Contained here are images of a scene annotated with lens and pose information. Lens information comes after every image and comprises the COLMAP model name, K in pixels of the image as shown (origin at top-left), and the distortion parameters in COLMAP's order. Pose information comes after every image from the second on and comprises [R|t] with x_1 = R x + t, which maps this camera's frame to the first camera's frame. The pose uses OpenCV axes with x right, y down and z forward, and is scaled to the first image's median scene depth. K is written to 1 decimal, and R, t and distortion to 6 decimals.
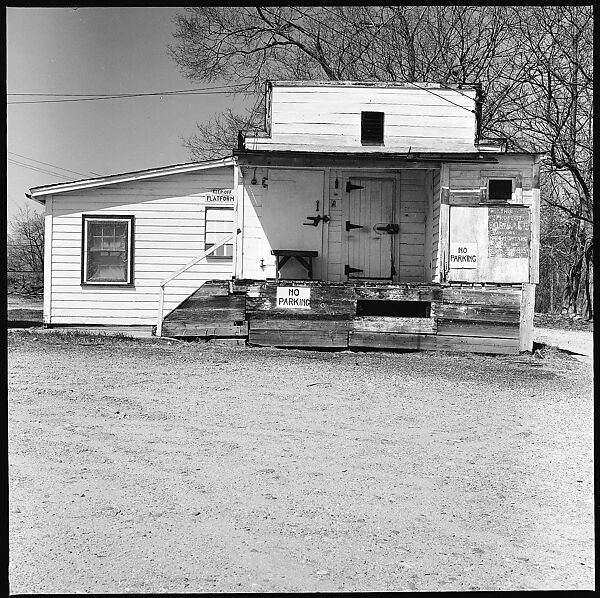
lens RADIAL K [[825.1, 0, 309.6], [0, 825.1, 301.7], [0, 0, 1]] dist [0.027109, -0.021294]
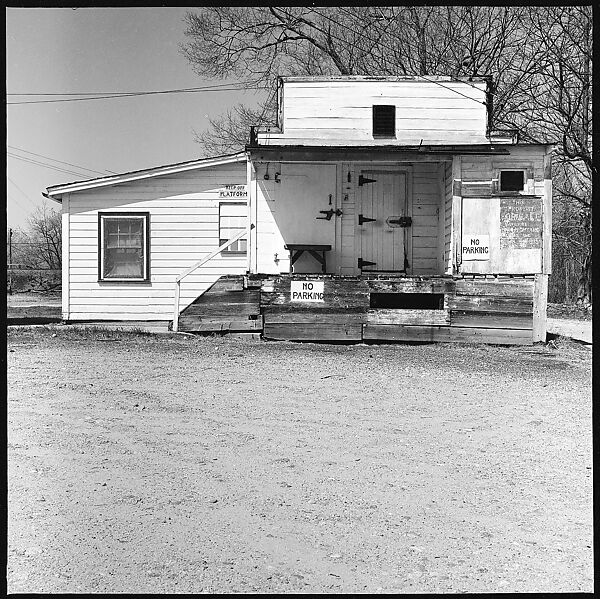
lens RADIAL K [[823.2, 0, 306.0], [0, 823.2, 306.1], [0, 0, 1]] dist [0.003006, 0.020768]
pose [[0.999664, -0.012830, -0.022507, 0.001219], [0.013124, 0.999830, 0.012929, 0.000035], [0.022338, -0.013220, 0.999663, -0.006639]]
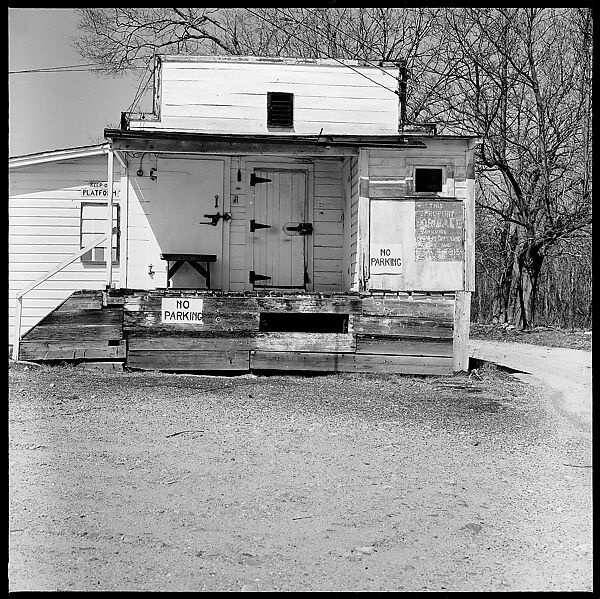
lens RADIAL K [[823.4, 0, 302.5], [0, 823.4, 297.7], [0, 0, 1]] dist [0.036908, -0.035310]
pose [[0.997151, -0.008313, 0.074974, 0.038121], [0.009572, 0.999819, -0.016454, -0.003244], [-0.074824, 0.017125, 0.997050, 0.172221]]
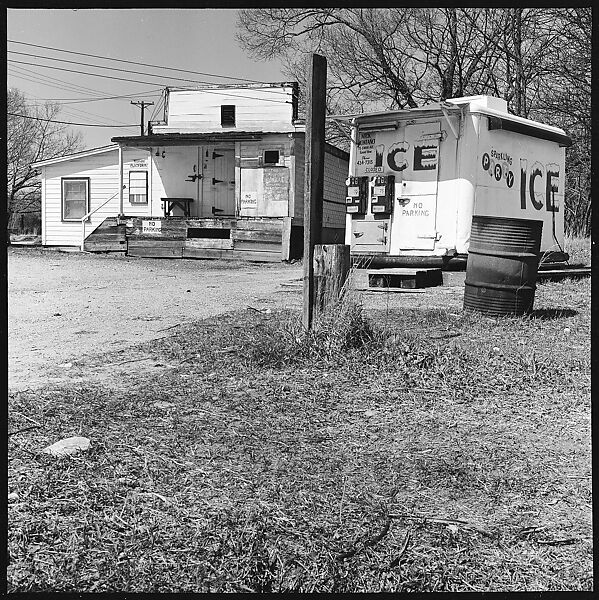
lens RADIAL K [[822.9, 0, 299.1], [0, 822.9, 299.5], [0, 0, 1]] dist [0.040208, -0.019660]
pose [[0.958018, 0.017467, -0.286176, 0.732177], [0.000736, 0.997989, 0.063379, 0.035377], [0.286707, -0.060928, 0.956079, -0.495813]]
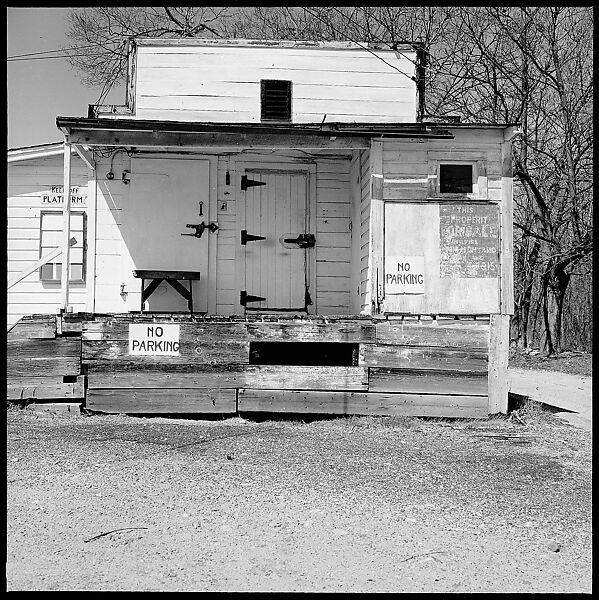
lens RADIAL K [[825.7, 0, 297.9], [0, 825.7, 300.3], [0, 0, 1]] dist [0.008850, 0.036295]
pose [[0.998019, -0.010202, 0.062074, 0.055096], [0.012704, 0.999118, -0.040035, -0.008384], [-0.061611, 0.040744, 0.997268, 0.323633]]
